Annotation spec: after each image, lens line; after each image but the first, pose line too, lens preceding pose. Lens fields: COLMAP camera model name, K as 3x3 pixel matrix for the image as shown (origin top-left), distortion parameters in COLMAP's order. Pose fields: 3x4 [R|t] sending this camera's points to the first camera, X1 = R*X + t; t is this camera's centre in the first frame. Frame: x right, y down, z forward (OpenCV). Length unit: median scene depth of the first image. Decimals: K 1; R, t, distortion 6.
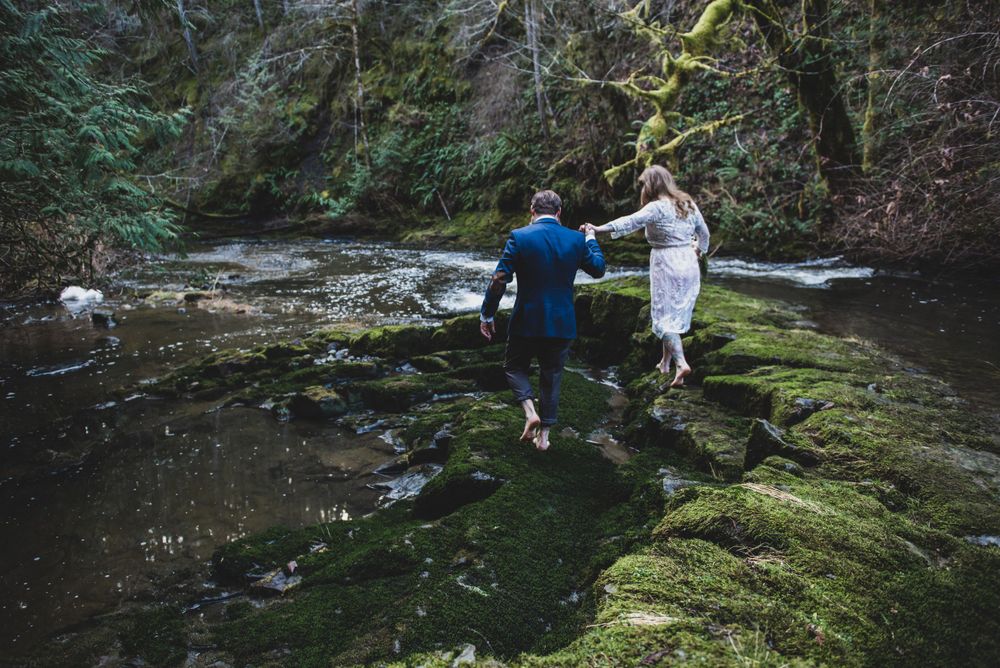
lens RADIAL K [[744.0, 0, 480.1], [0, 744.0, 336.1], [0, 0, 1]] dist [-0.042157, -0.003983]
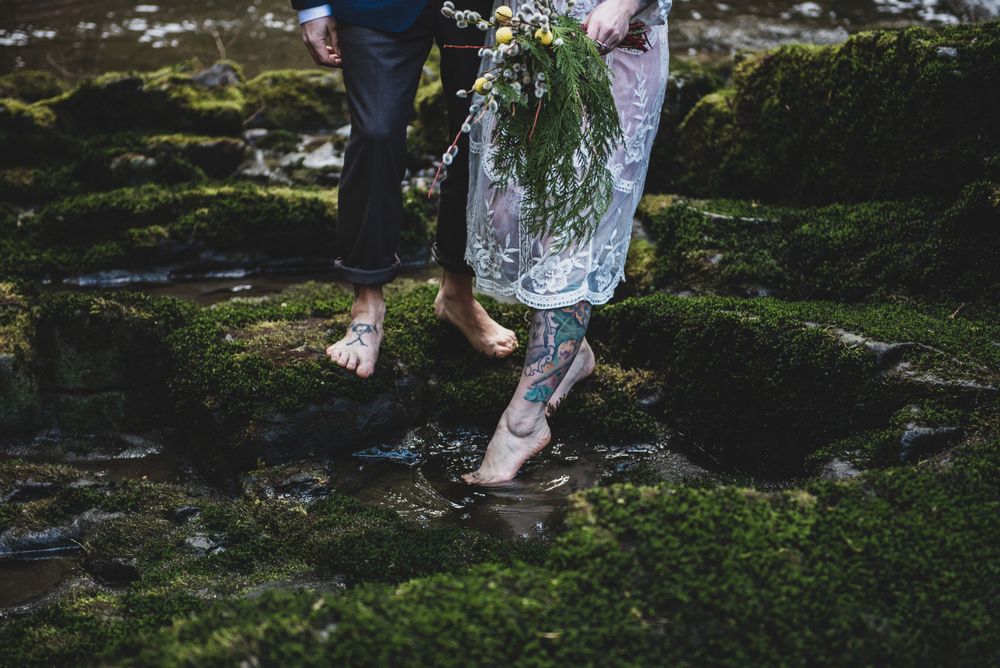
lens RADIAL K [[1889.2, 0, 500.9], [0, 1889.2, 362.4], [0, 0, 1]] dist [0.143986, -0.140406]
pose [[0.907609, 0.171055, -0.383387, 0.117424], [-0.110175, 0.978268, 0.175650, -0.022172], [0.405101, -0.117182, 0.906731, 0.432235]]
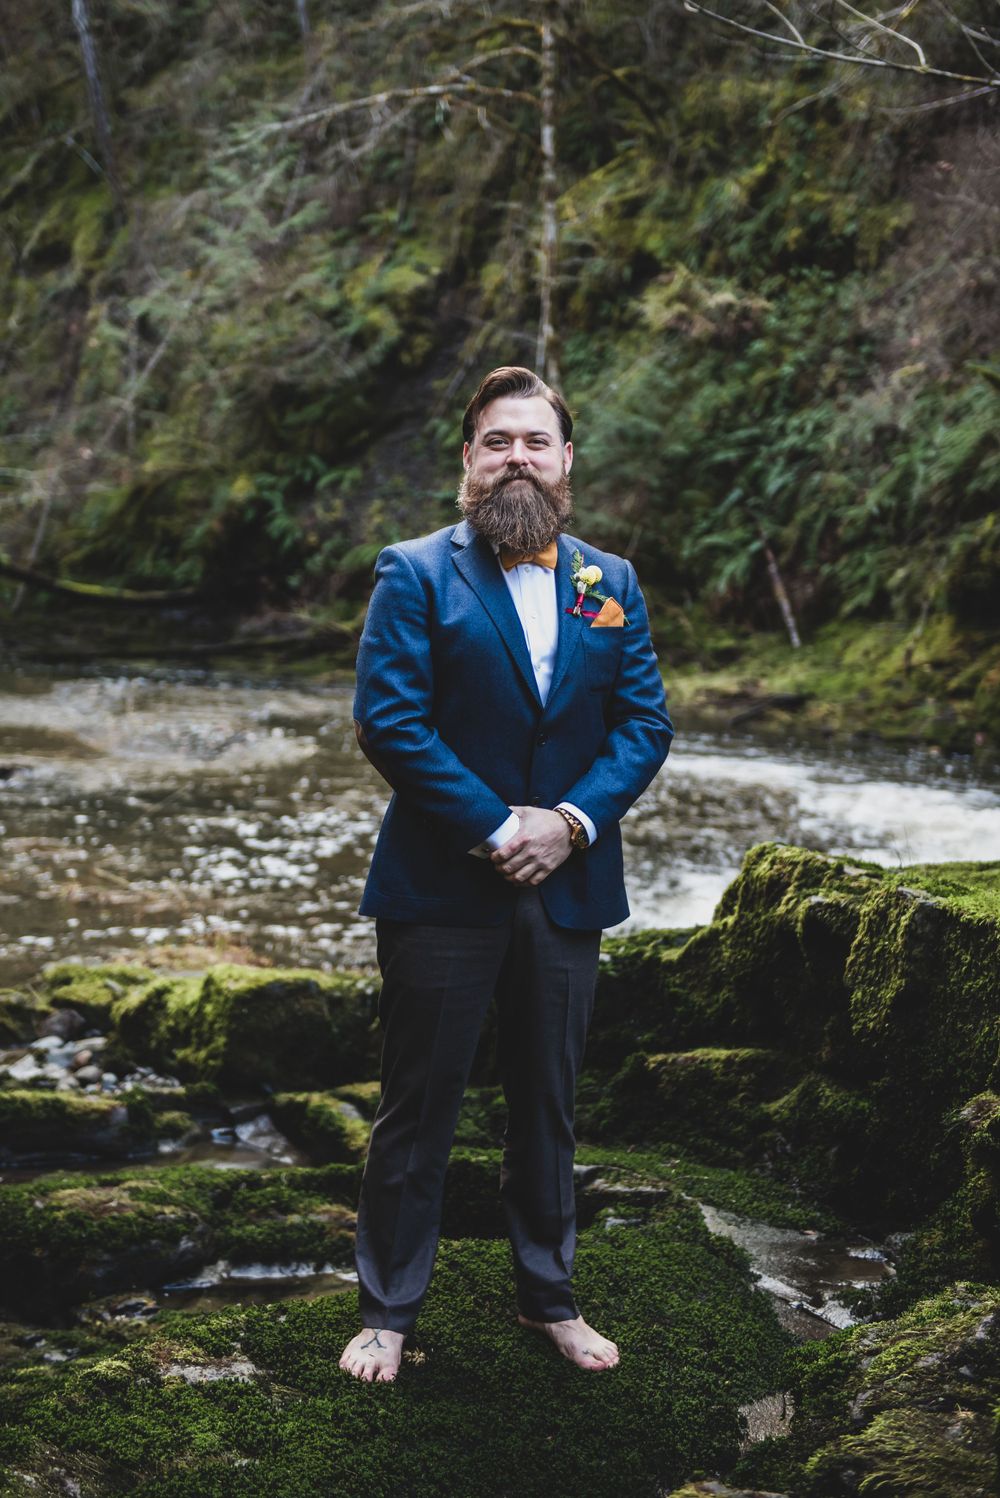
lens RADIAL K [[2312.5, 0, 455.3], [0, 2312.5, 691.1], [0, 0, 1]] dist [0.122988, 0.023378]
pose [[0.970230, 0.064127, -0.233542, 0.143711], [-0.096046, 0.987117, -0.127967, -0.012381], [0.222327, 0.146589, 0.963889, 0.195774]]
